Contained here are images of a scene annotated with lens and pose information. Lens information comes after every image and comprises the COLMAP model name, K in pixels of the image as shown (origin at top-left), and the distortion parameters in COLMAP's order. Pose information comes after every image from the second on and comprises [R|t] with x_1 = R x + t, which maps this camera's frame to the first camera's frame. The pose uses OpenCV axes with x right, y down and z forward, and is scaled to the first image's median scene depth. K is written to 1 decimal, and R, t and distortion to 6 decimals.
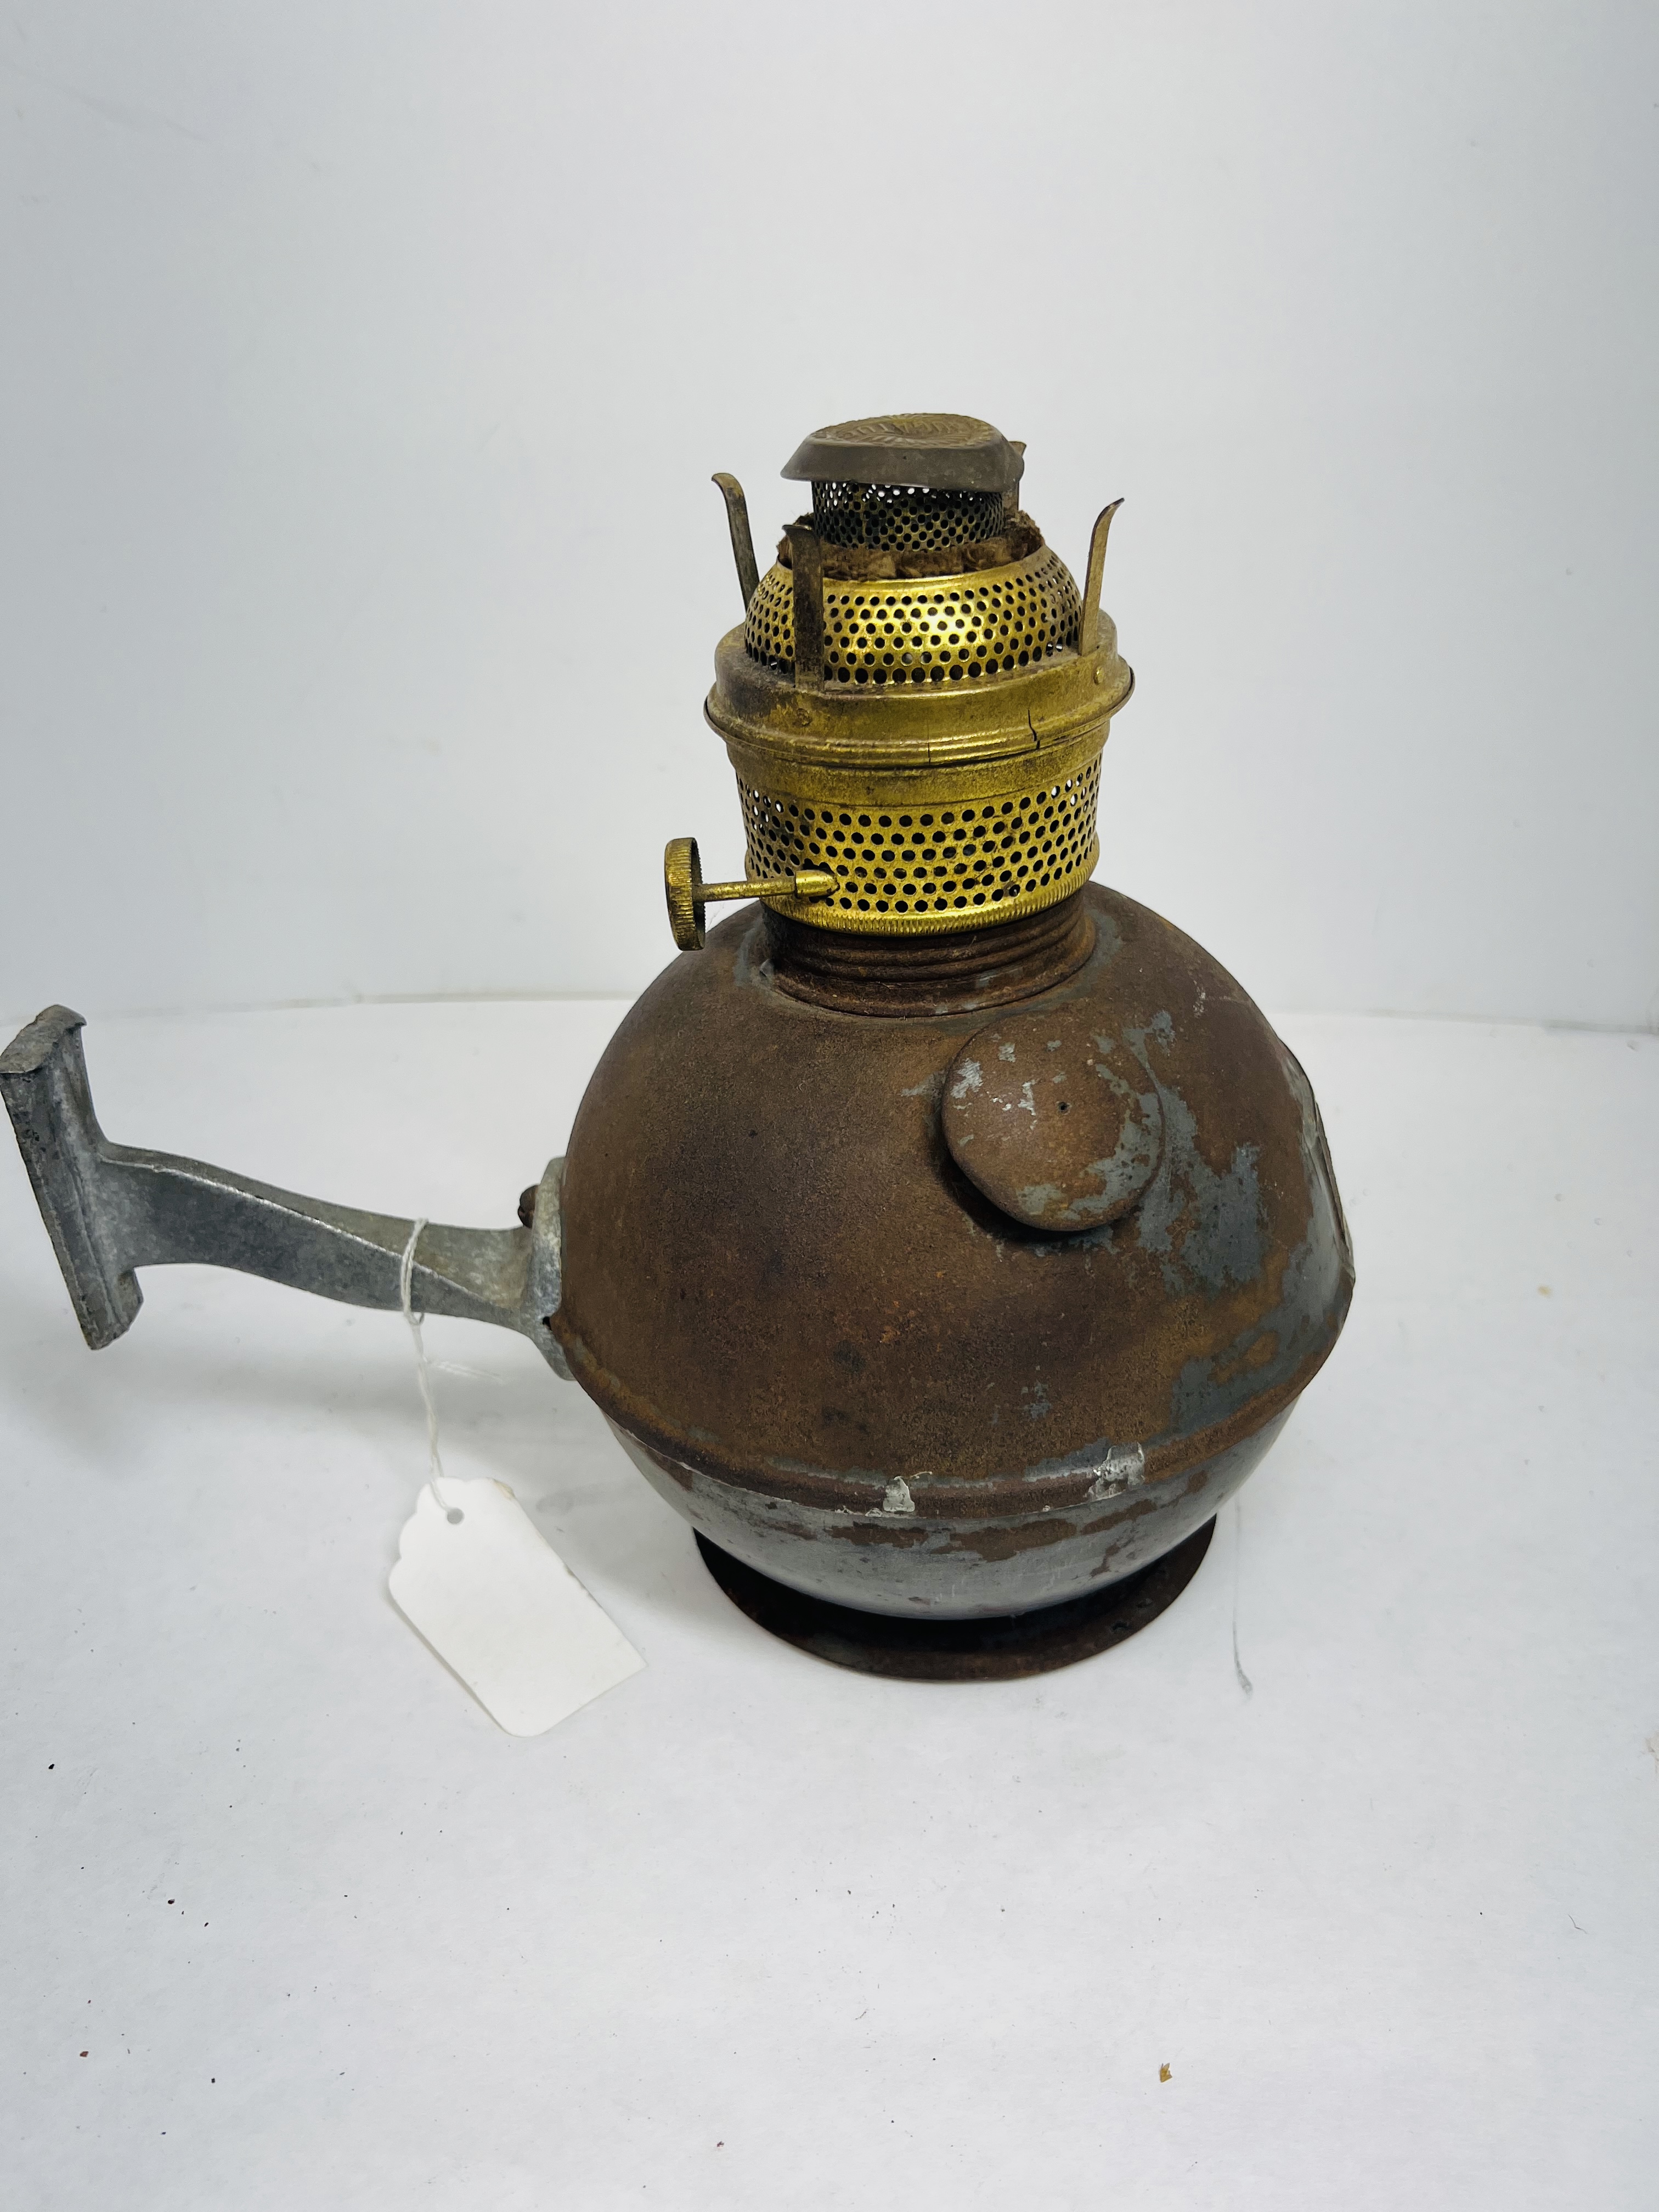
lens RADIAL K [[1749.1, 0, 825.7], [0, 1749.1, 1069.3], [0, 0, 1]] dist [-0.003426, -0.004943]
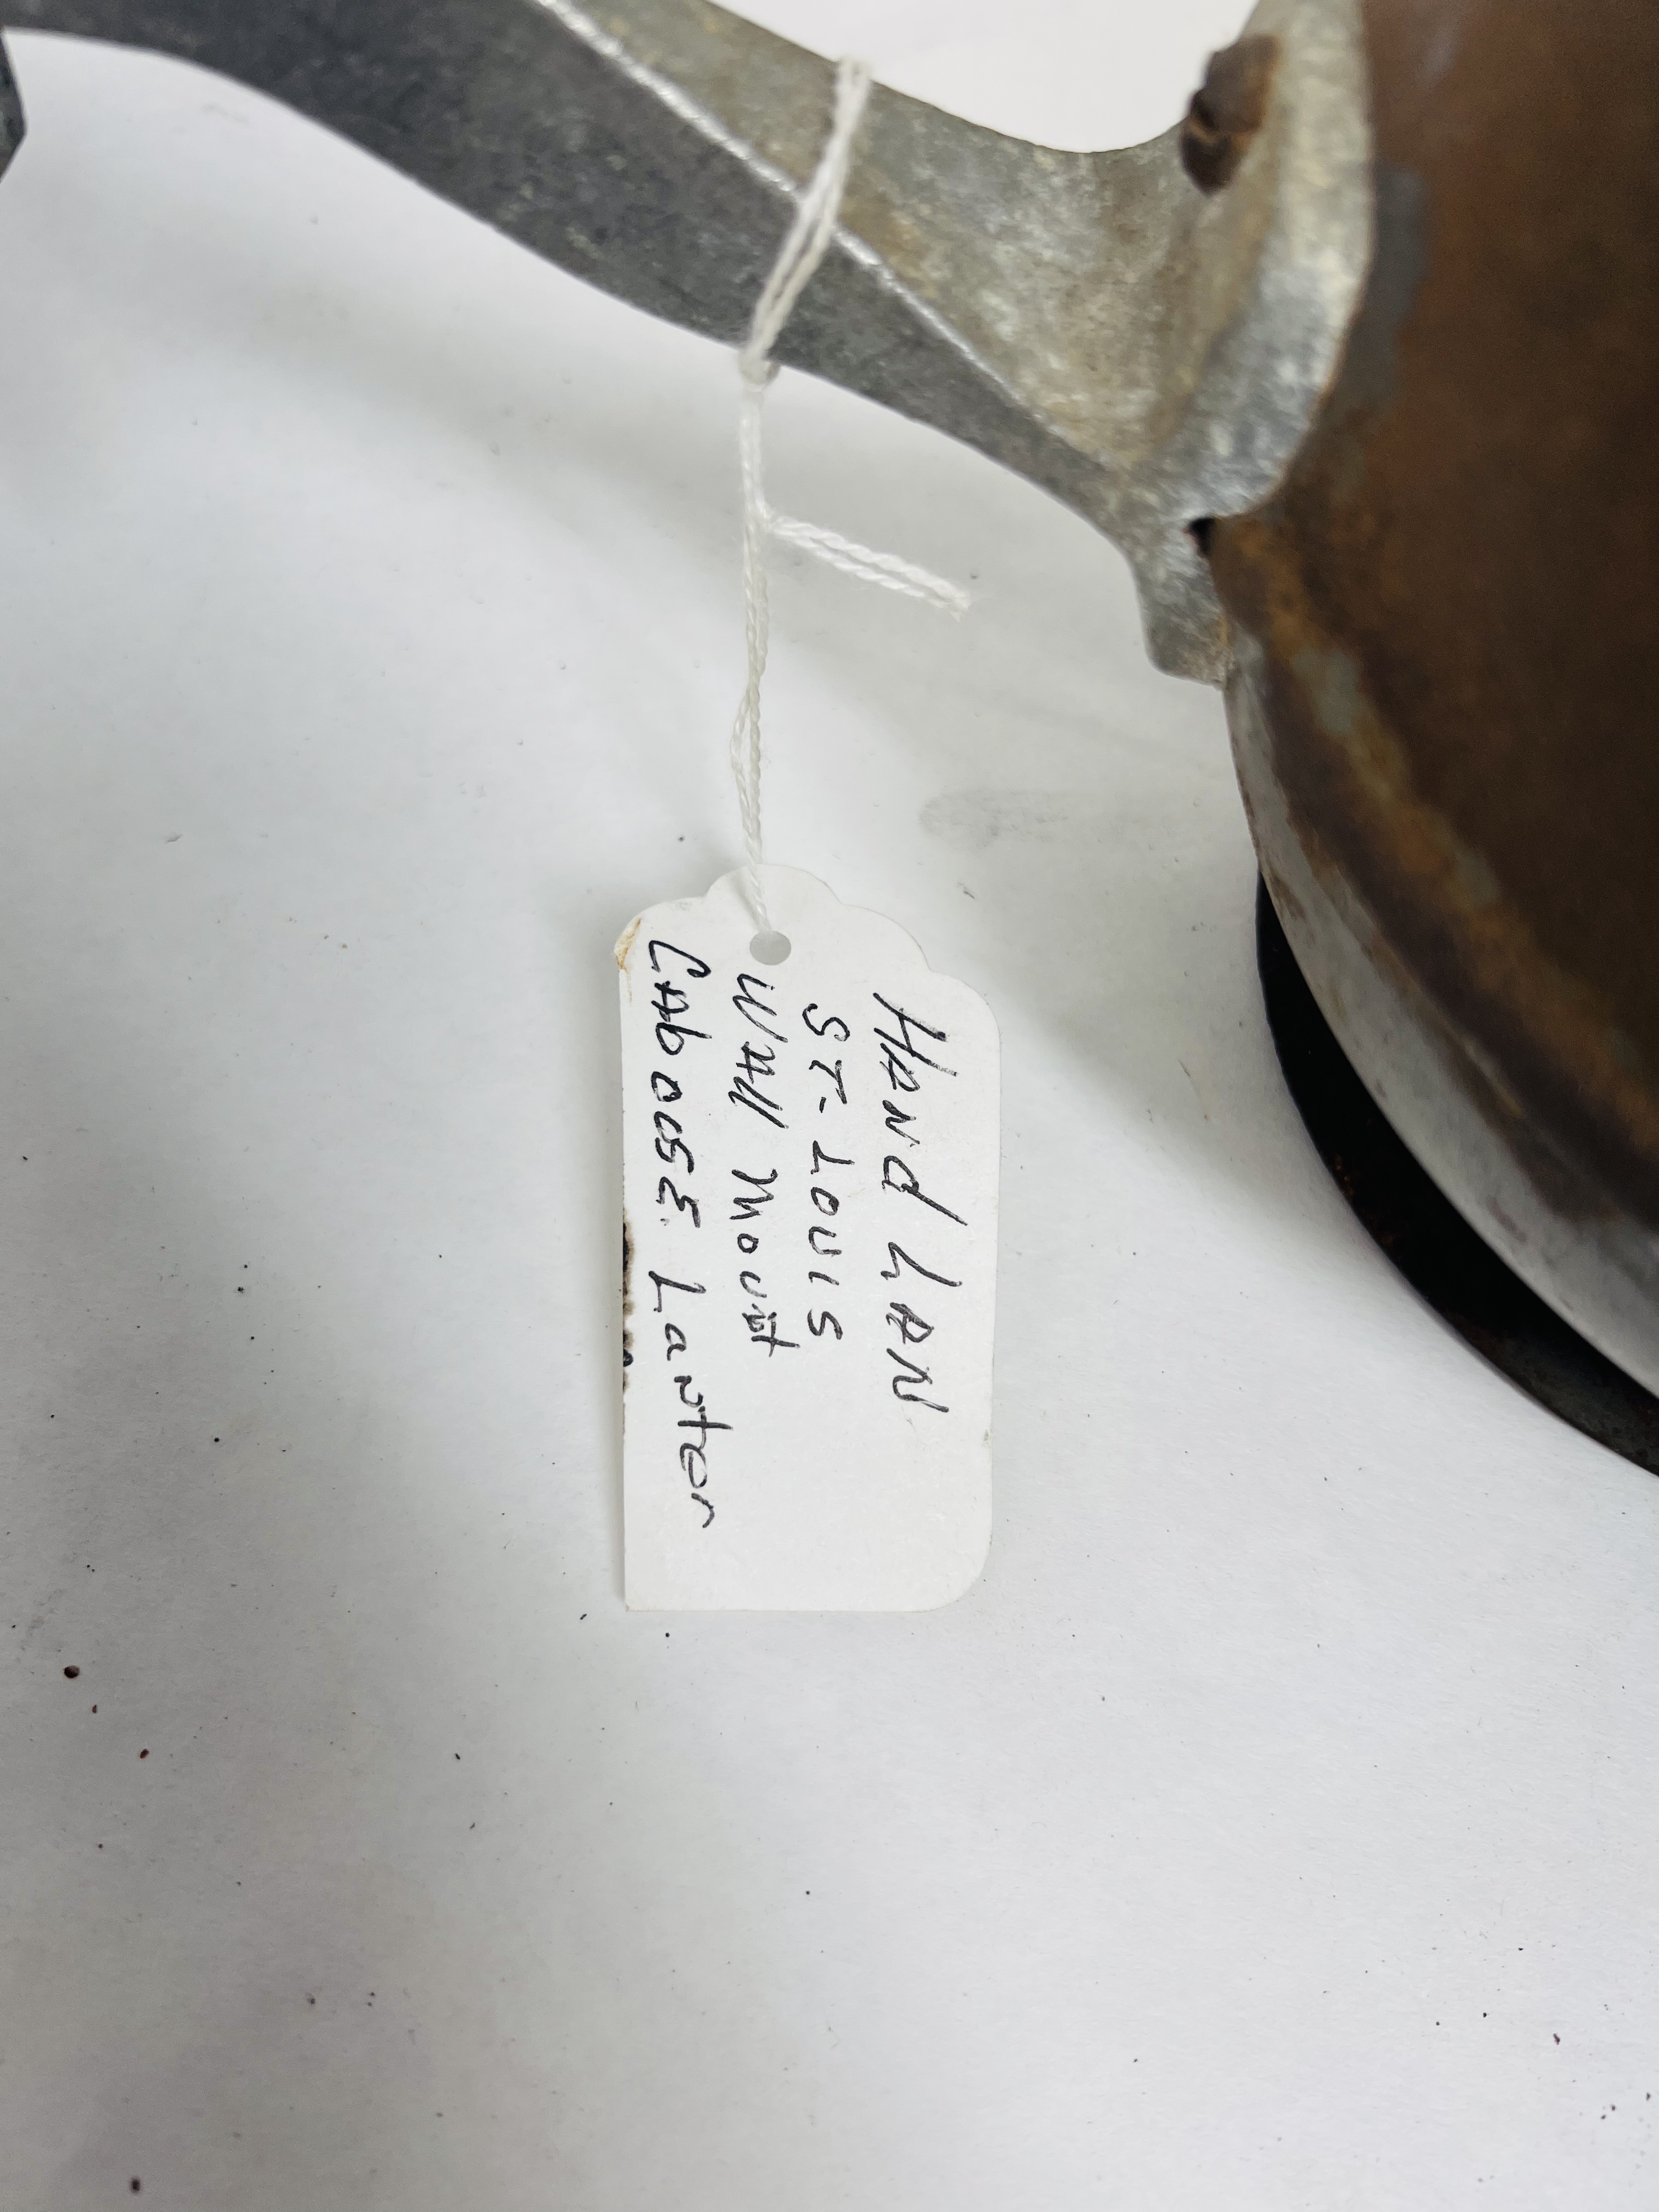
lens RADIAL K [[1749.1, 0, 825.7], [0, 1749.1, 1069.3], [0, 0, 1]] dist [-0.003426, -0.004943]
pose [[0.971036, 0.237534, 0.025817, -0.207512], [-0.208743, 0.790802, 0.575377, 0.050329], [0.116256, -0.564101, 0.817481, 0.655061]]
